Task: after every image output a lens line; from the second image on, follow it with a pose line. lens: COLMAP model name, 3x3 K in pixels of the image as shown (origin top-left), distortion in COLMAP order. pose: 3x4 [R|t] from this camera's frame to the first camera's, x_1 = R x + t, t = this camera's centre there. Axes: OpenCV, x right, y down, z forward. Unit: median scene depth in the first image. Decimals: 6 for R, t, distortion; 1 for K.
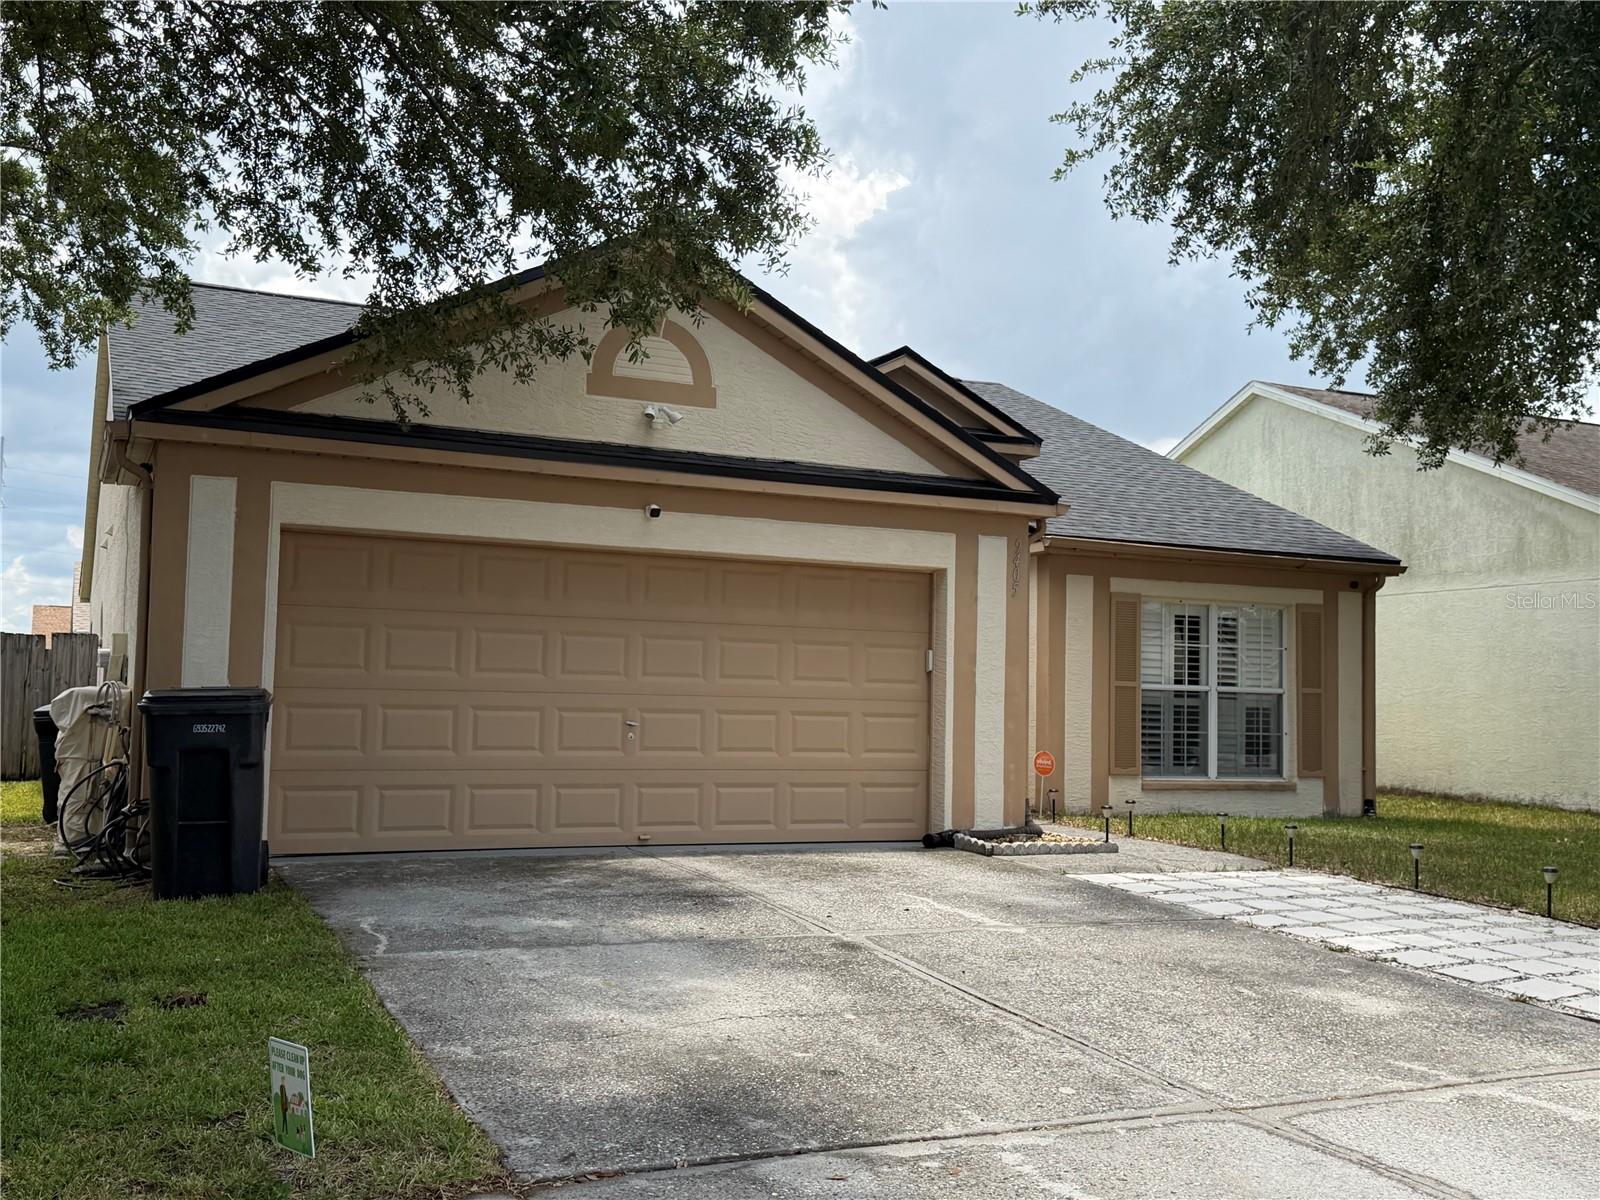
lens RADIAL K [[1596.5, 0, 793.8], [0, 1596.5, 621.8], [0, 0, 1]] dist [0.102737, 0.000000]
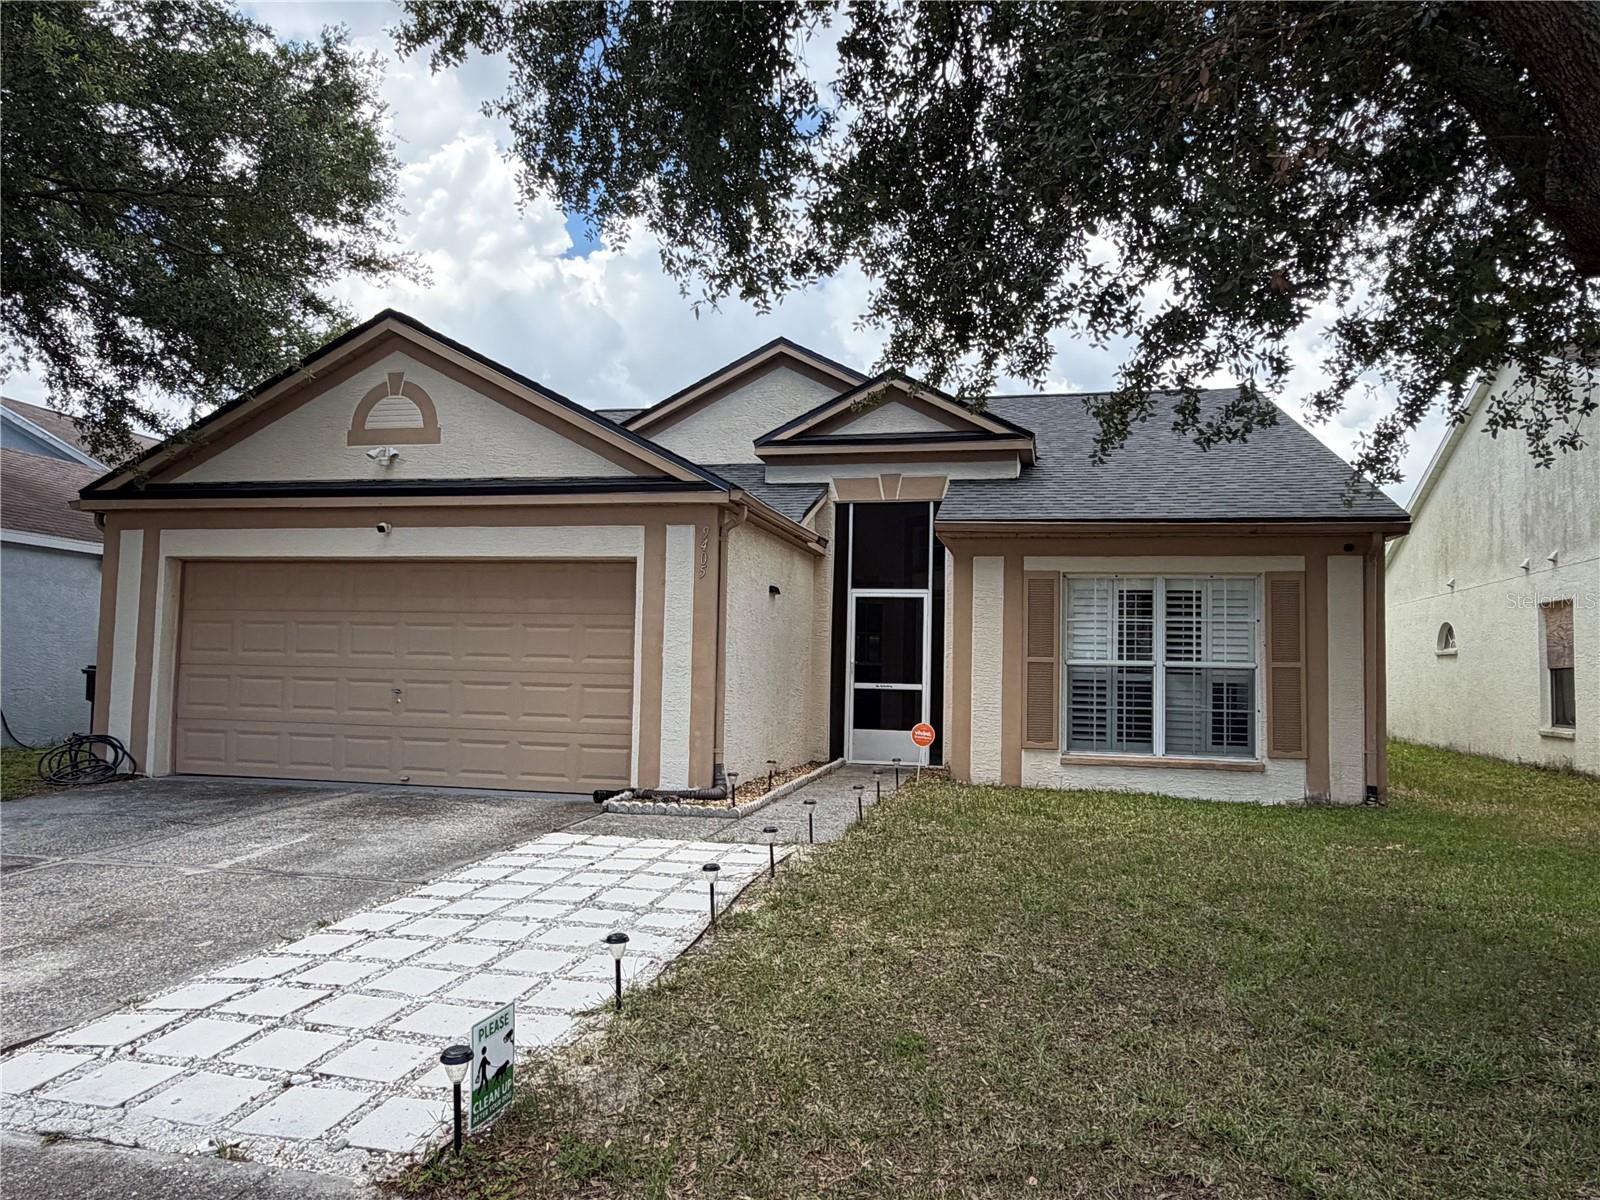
lens RADIAL K [[1109.9, 0, 797.1], [0, 1109.9, 599.9], [0, 0, 1]] dist [-0.005475, 0.005278]
pose [[0.791773, -0.044791, -0.609171, 0.656495], [0.026538, 0.998889, -0.038953, 0.030649], [0.610239, 0.014676, 0.792082, 0.438869]]
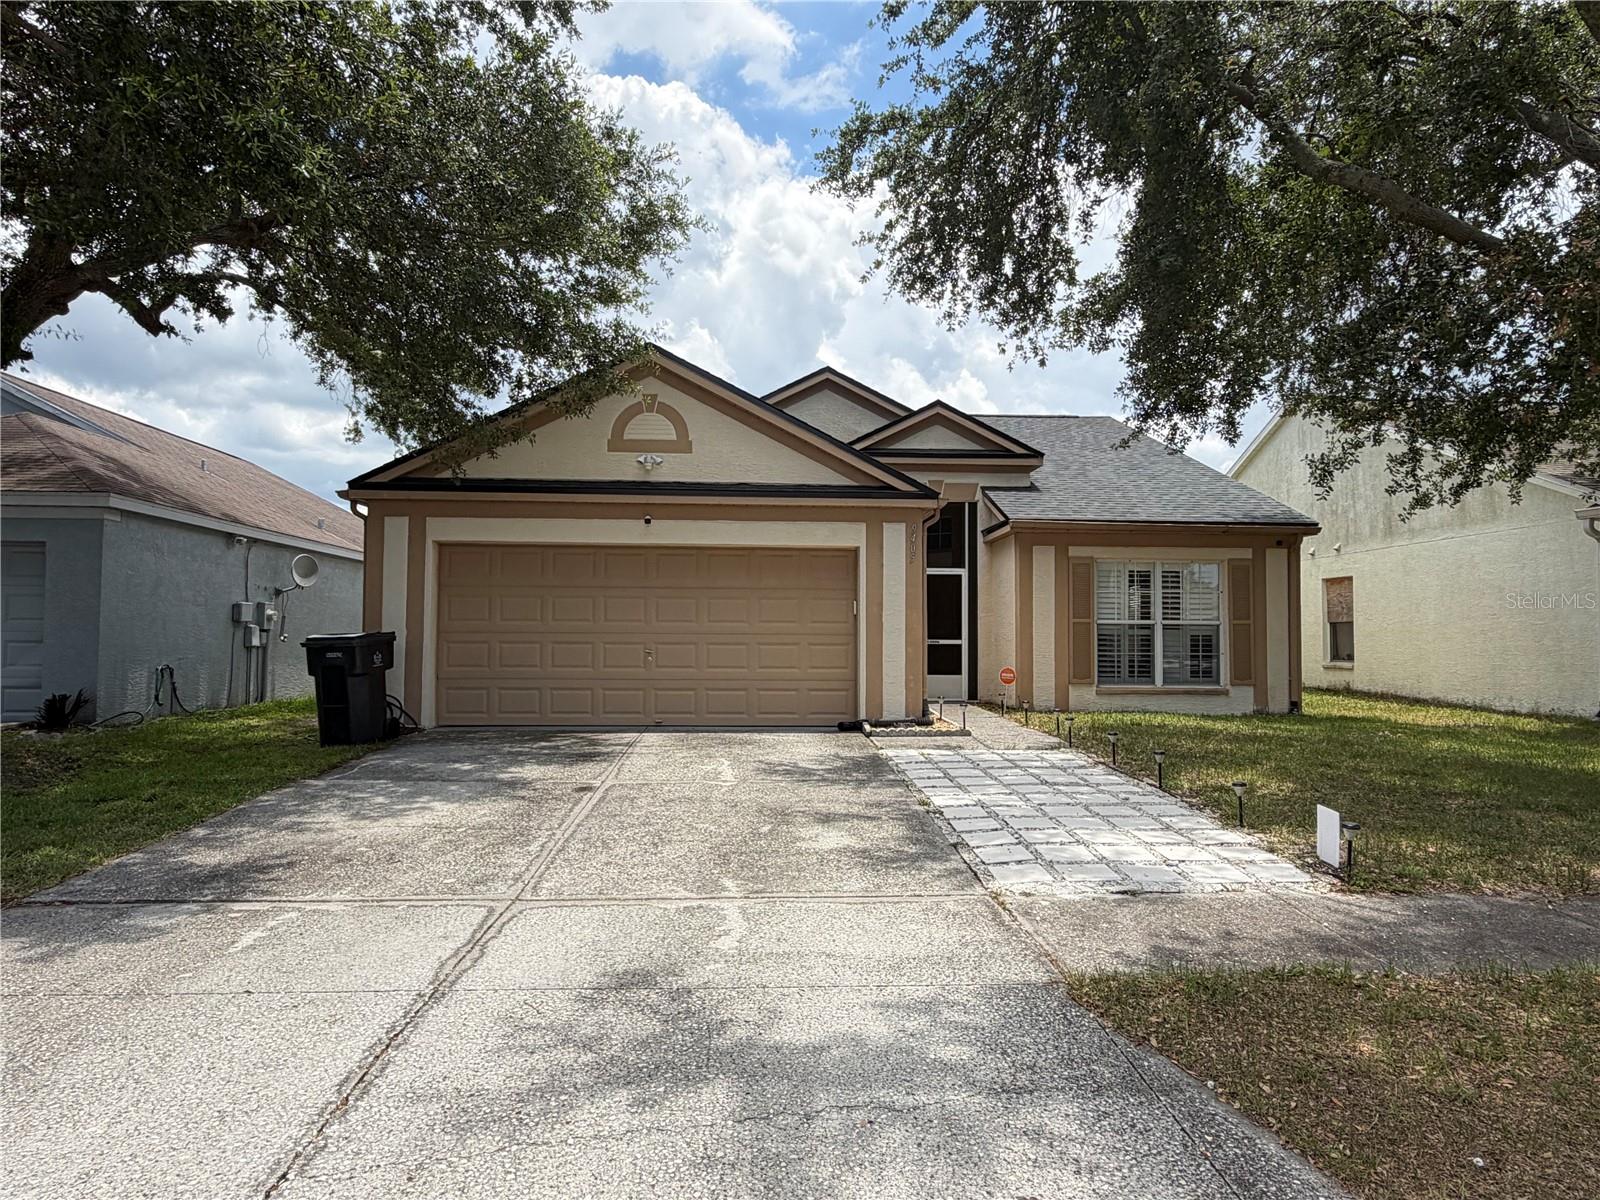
lens RADIAL K [[1002.4, 0, 793.0], [0, 1002.4, 598.5], [0, 0, 1]] dist [-0.003736, 0.005056]
pose [[0.928623, -0.030962, -0.369730, 0.380129], [0.033325, 0.999445, 0.000003, 0.013615], [0.369525, -0.012324, 0.929139, 0.095911]]
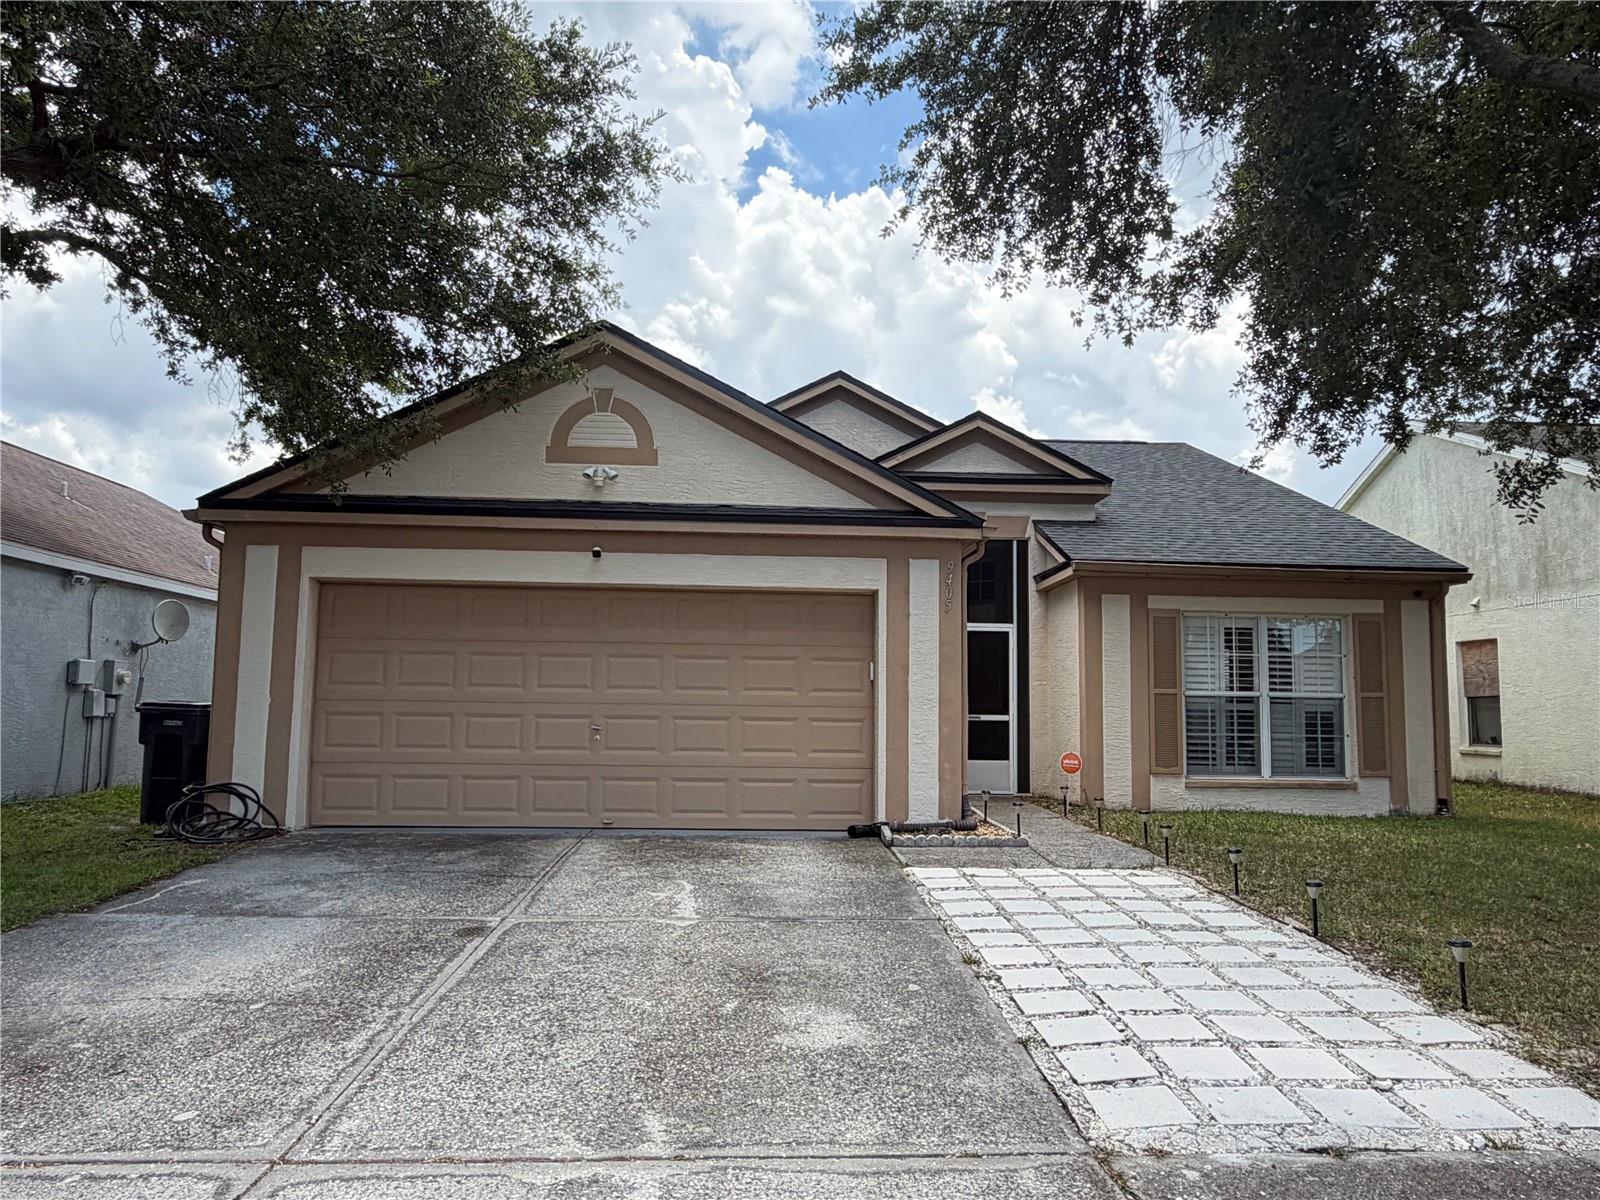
lens RADIAL K [[1141.9, 0, 805.4], [0, 1141.9, 604.8], [0, 0, 1]] dist [-0.008205, 0.010807]
pose [[0.929248, -0.043400, -0.366898, 0.339869], [0.025611, 0.998254, -0.053218, 0.018831], [0.368567, 0.040056, 0.928738, 0.224548]]
